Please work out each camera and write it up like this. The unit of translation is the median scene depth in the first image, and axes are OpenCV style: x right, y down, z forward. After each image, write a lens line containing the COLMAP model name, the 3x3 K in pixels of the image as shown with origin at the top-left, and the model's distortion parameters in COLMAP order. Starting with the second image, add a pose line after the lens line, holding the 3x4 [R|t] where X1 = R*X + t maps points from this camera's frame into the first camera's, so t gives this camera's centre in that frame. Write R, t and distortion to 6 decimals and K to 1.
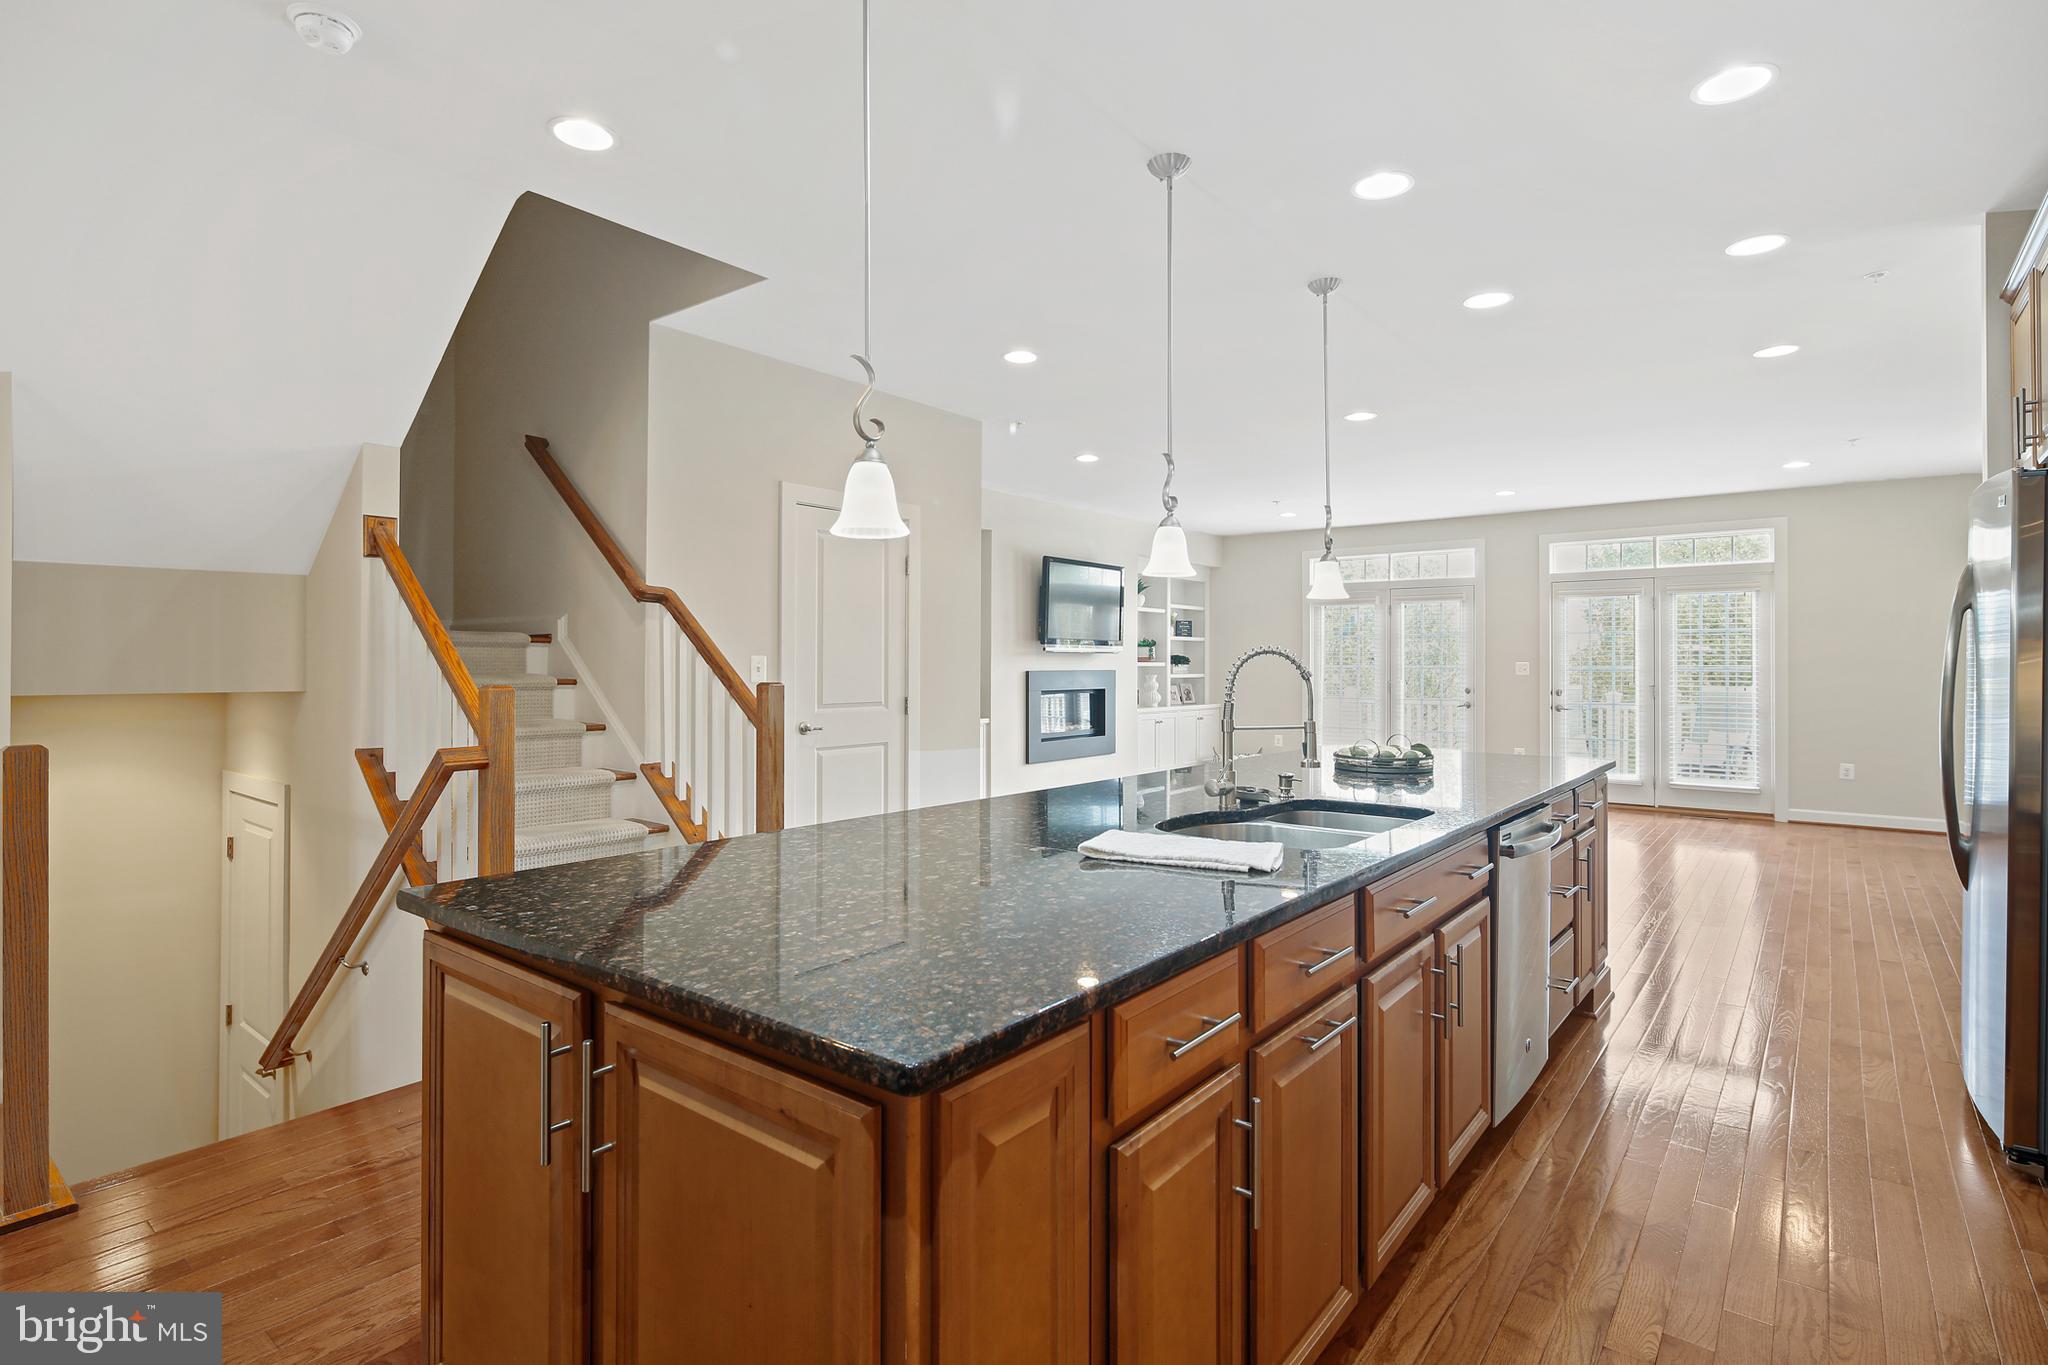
lens RADIAL K [[1061.8, 0, 1024.0], [0, 1061.8, 656.3], [0, 0, 1]] dist [0.037619, -0.000050]
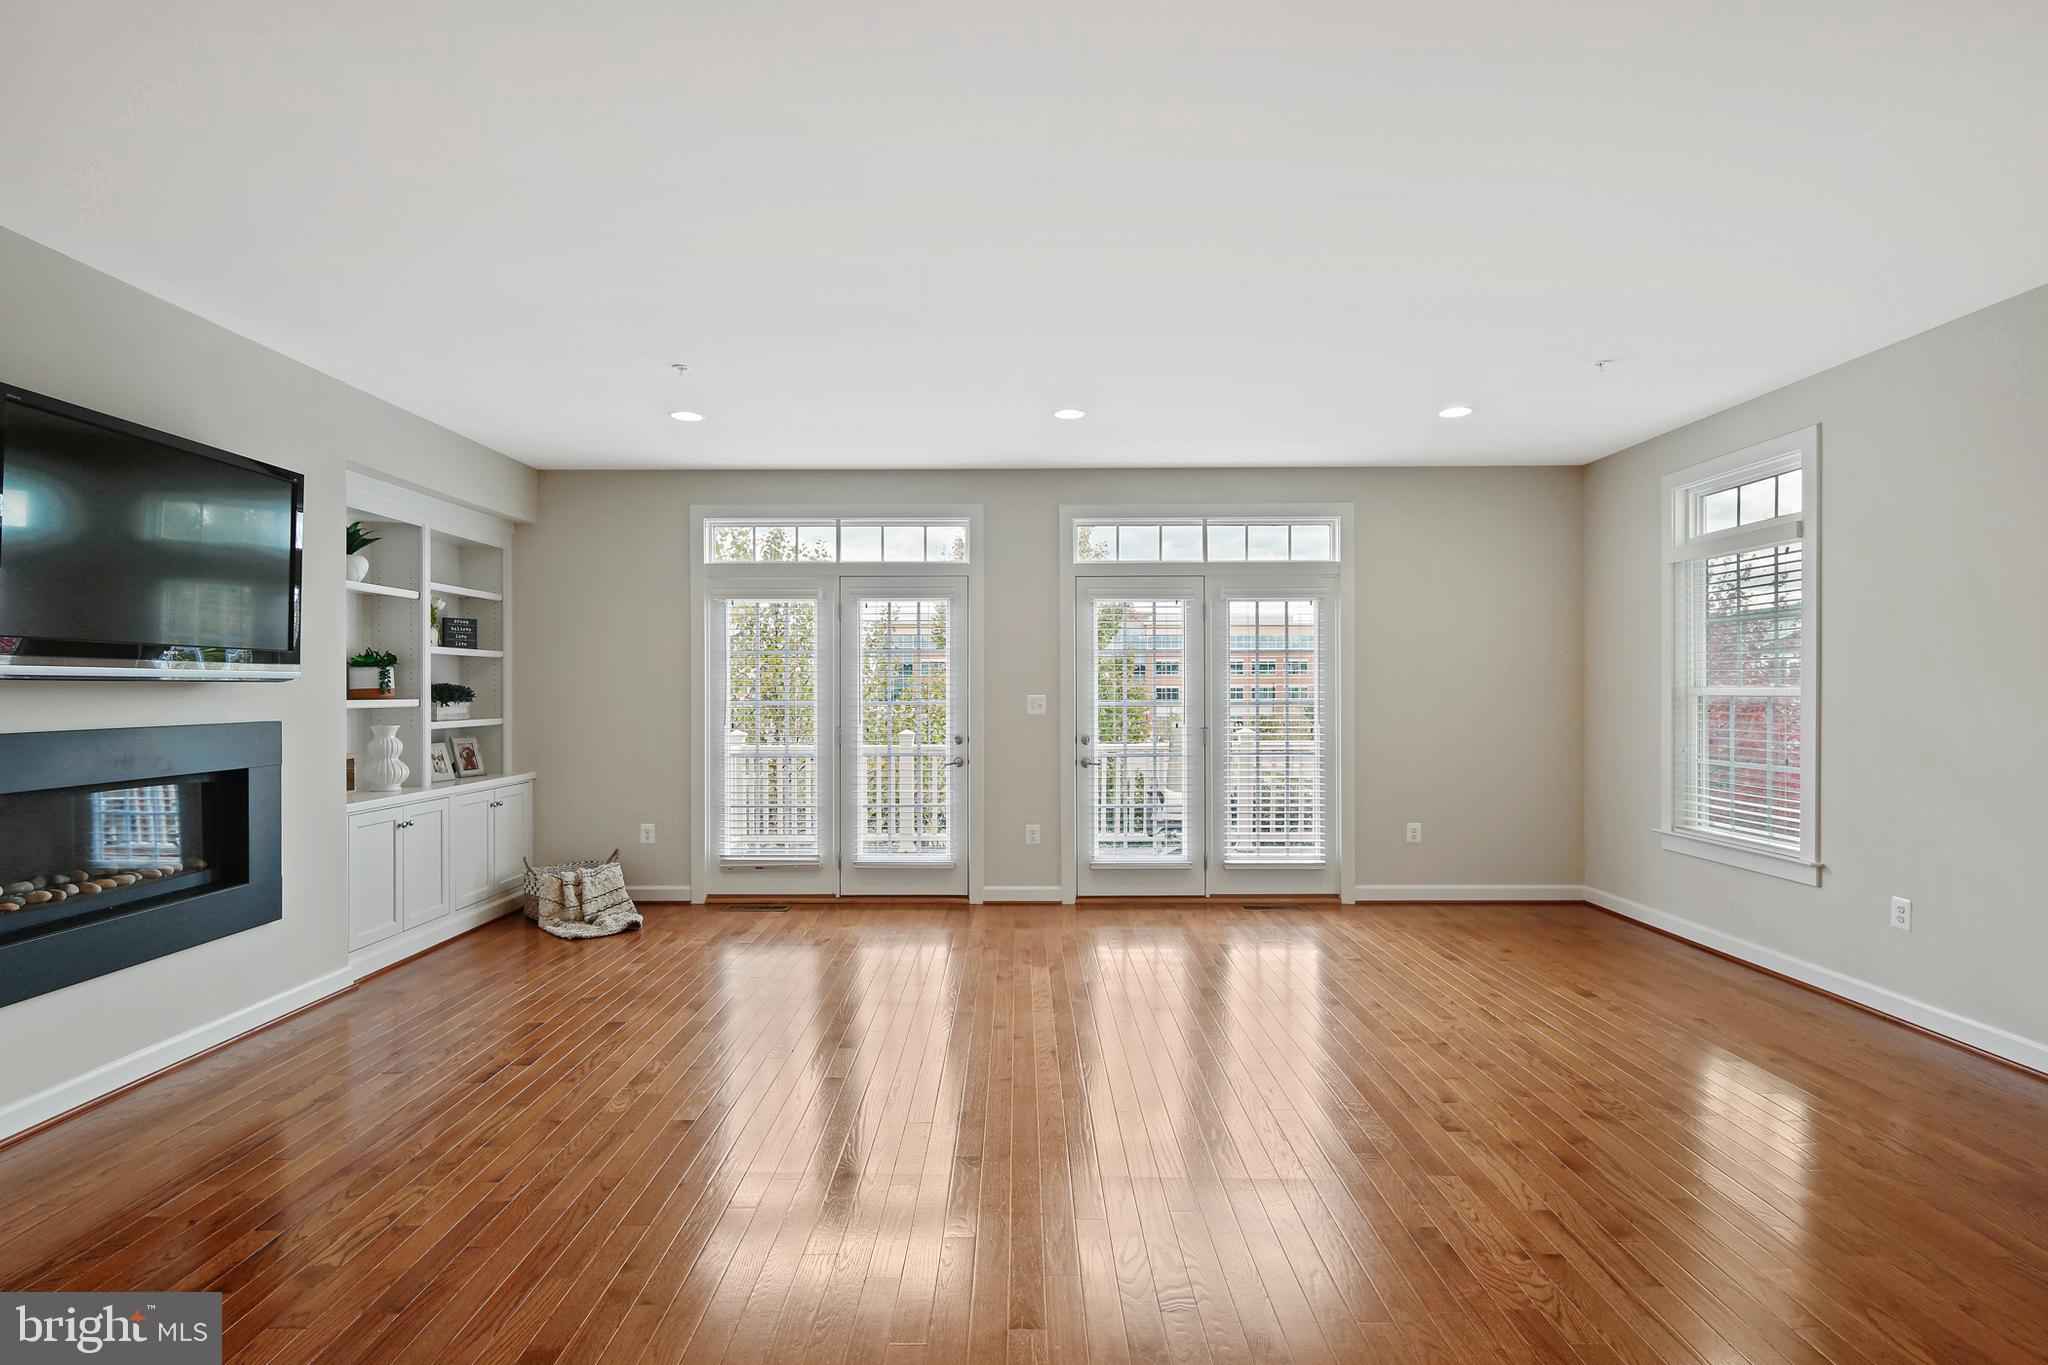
lens RADIAL K [[1011.8, 0, 1011.3], [0, 1011.8, 689.2], [0, 0, 1]] dist [-0.000320, -0.000198]
pose [[0.791184, -0.003635, 0.611568, 0.064085], [0.000244, 0.999984, 0.005627, -0.001395], [-0.611579, -0.004303, 0.791172, 0.465340]]
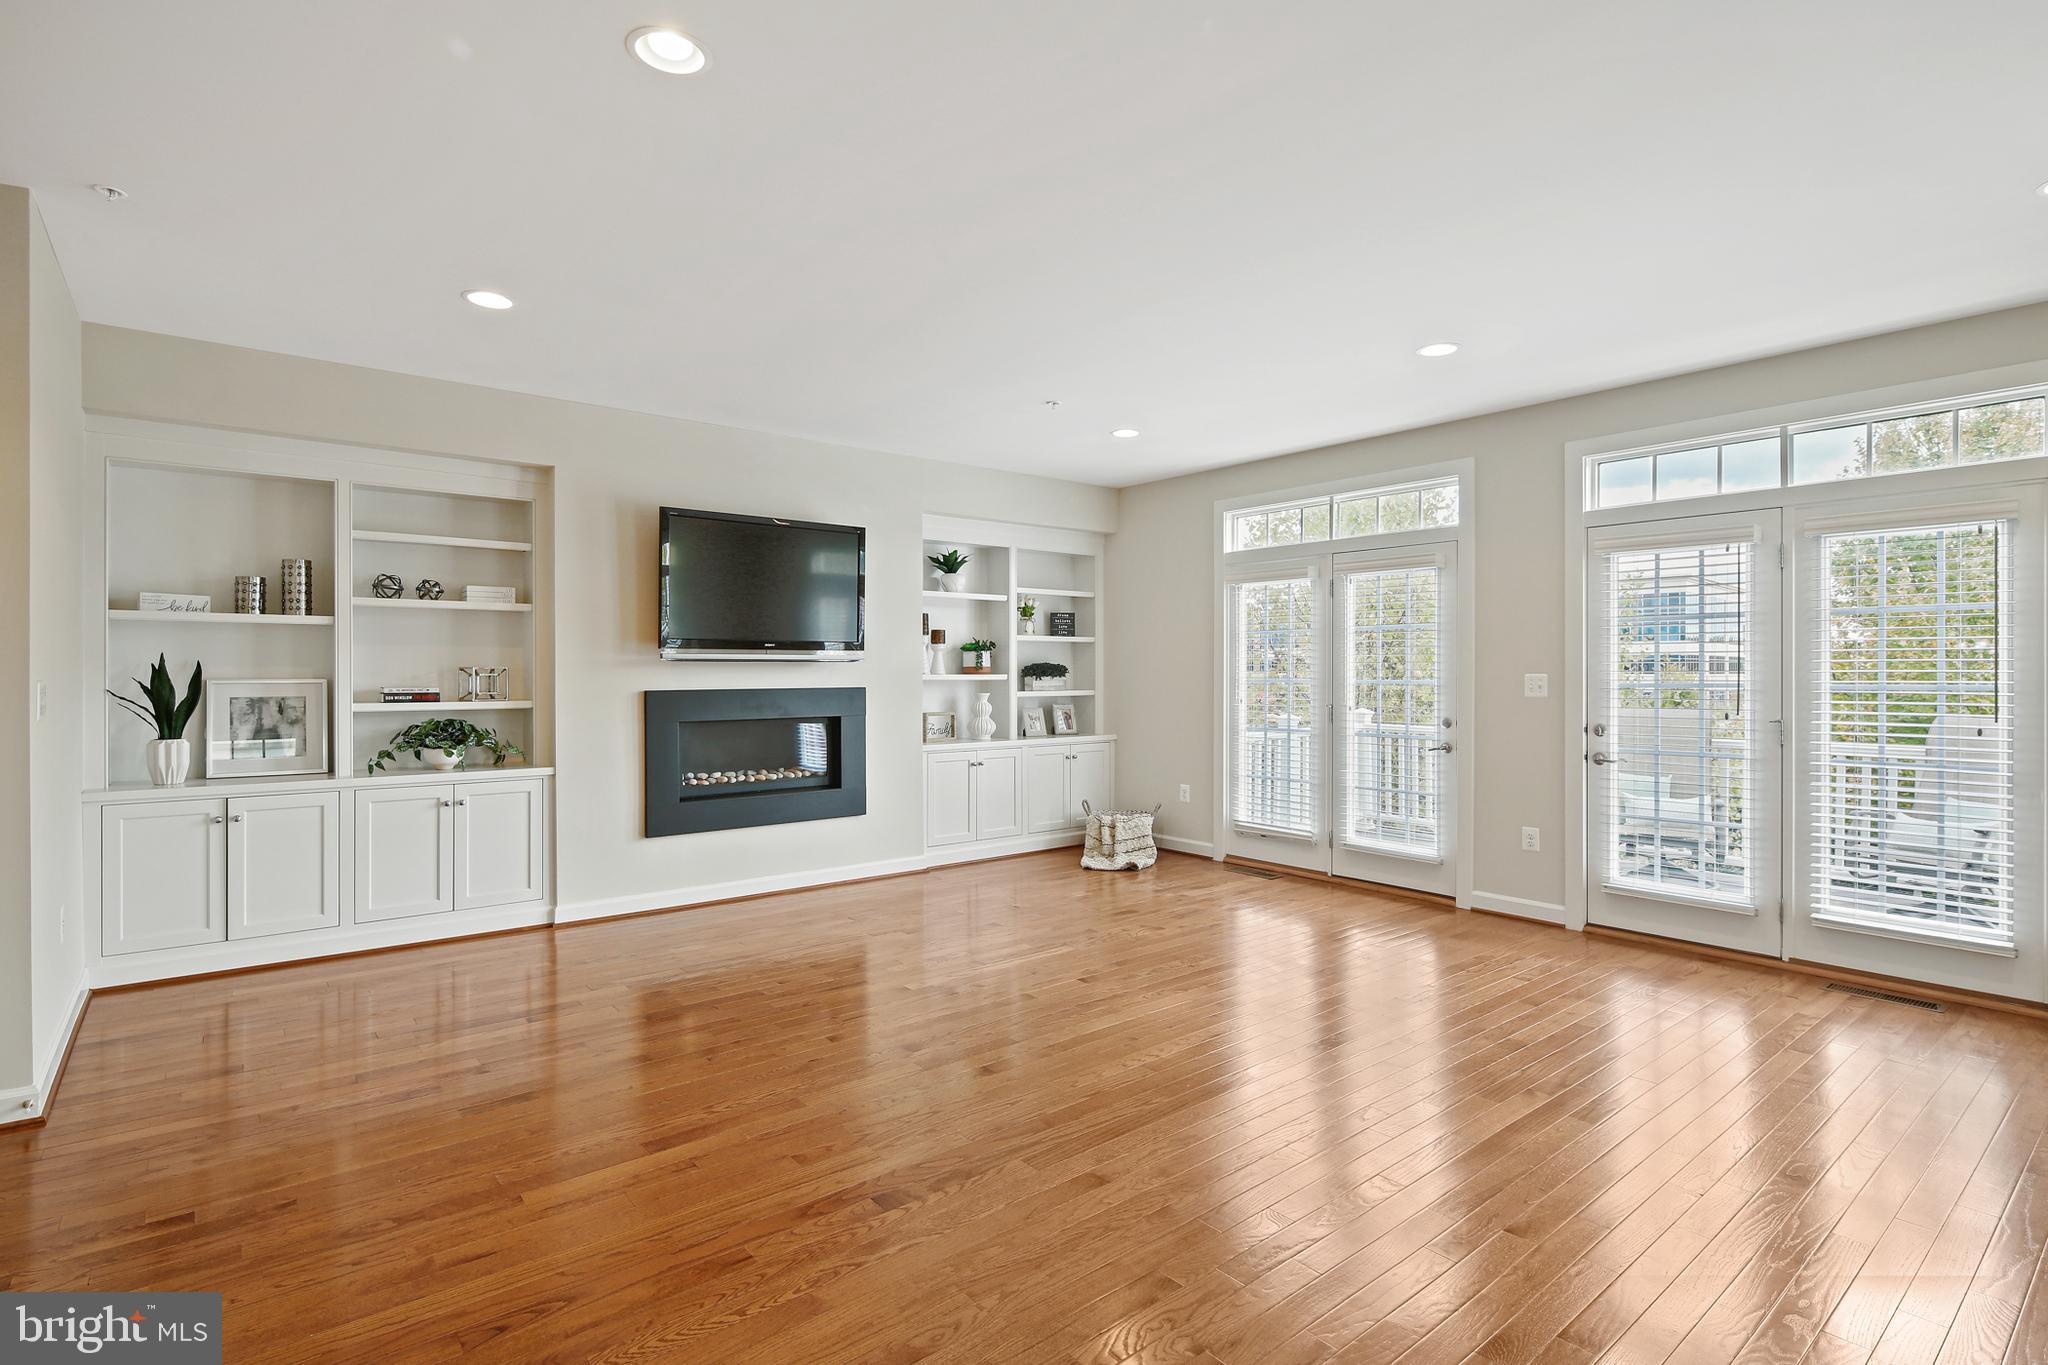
lens RADIAL K [[1006.6, 0, 1029.2], [0, 1006.6, 670.6], [0, 0, 1]] dist [-0.001985, -0.000759]
pose [[0.971421, -0.002739, -0.237347, 0.301456], [0.004357, 0.999971, 0.006291, -0.000580], [0.237323, -0.007145, 0.971405, 0.388867]]
